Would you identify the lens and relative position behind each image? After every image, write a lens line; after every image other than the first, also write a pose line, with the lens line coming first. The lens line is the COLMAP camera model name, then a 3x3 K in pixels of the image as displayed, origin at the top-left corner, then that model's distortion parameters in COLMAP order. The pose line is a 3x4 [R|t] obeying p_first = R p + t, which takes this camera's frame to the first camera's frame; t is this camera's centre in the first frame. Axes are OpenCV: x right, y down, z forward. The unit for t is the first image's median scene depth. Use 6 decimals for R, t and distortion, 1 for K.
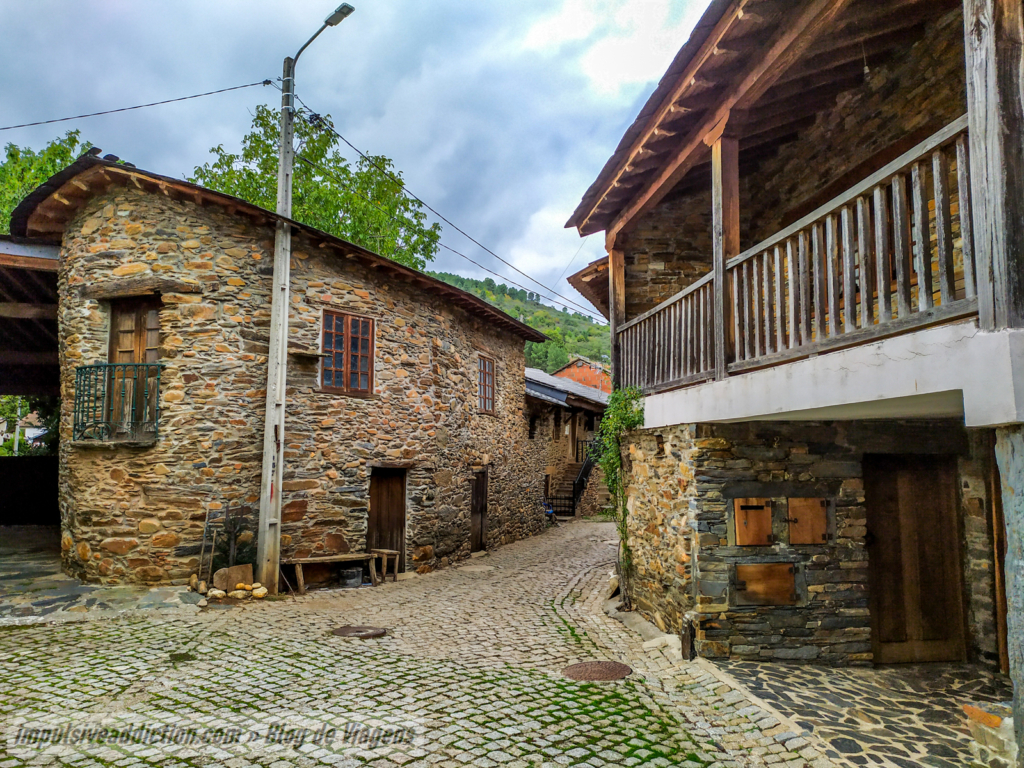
lens RADIAL K [[770.0, 0, 512.0], [0, 770.0, 384.0], [0, 0, 1]] dist [0.080553, -0.065773]
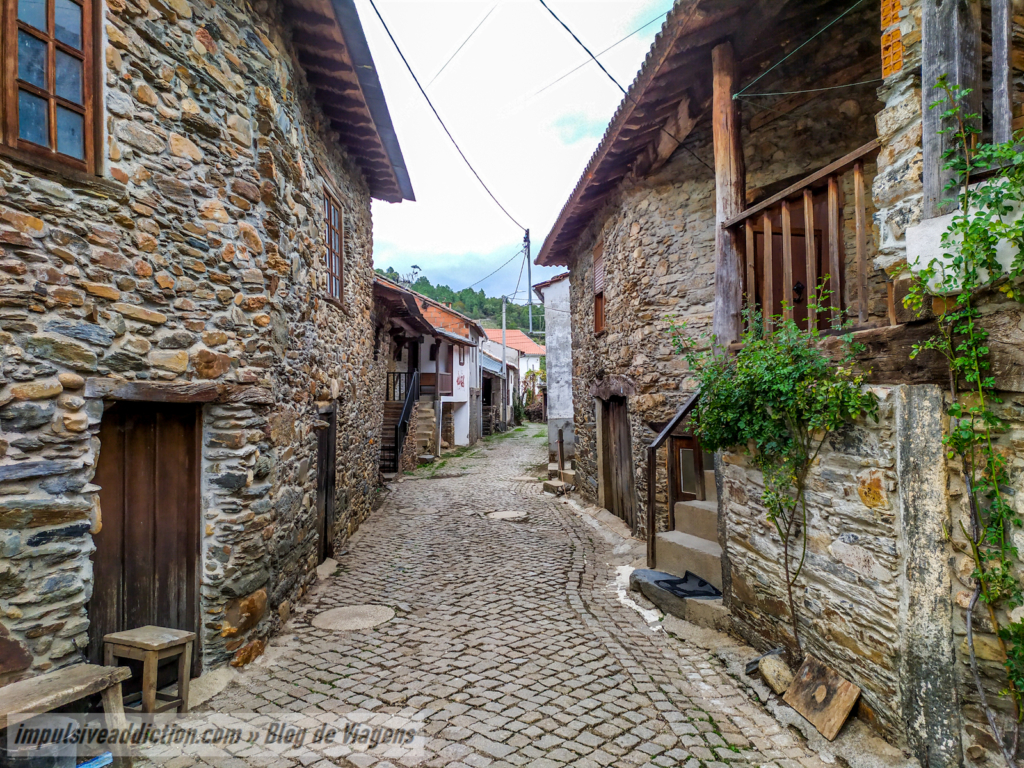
lens RADIAL K [[770.0, 0, 512.0], [0, 770.0, 384.0], [0, 0, 1]] dist [0.080553, -0.065773]
pose [[0.946132, -0.003934, 0.323756, -0.116402], [-0.020255, 0.997248, 0.071311, 0.068849], [-0.323146, -0.074027, 0.943449, 0.586083]]
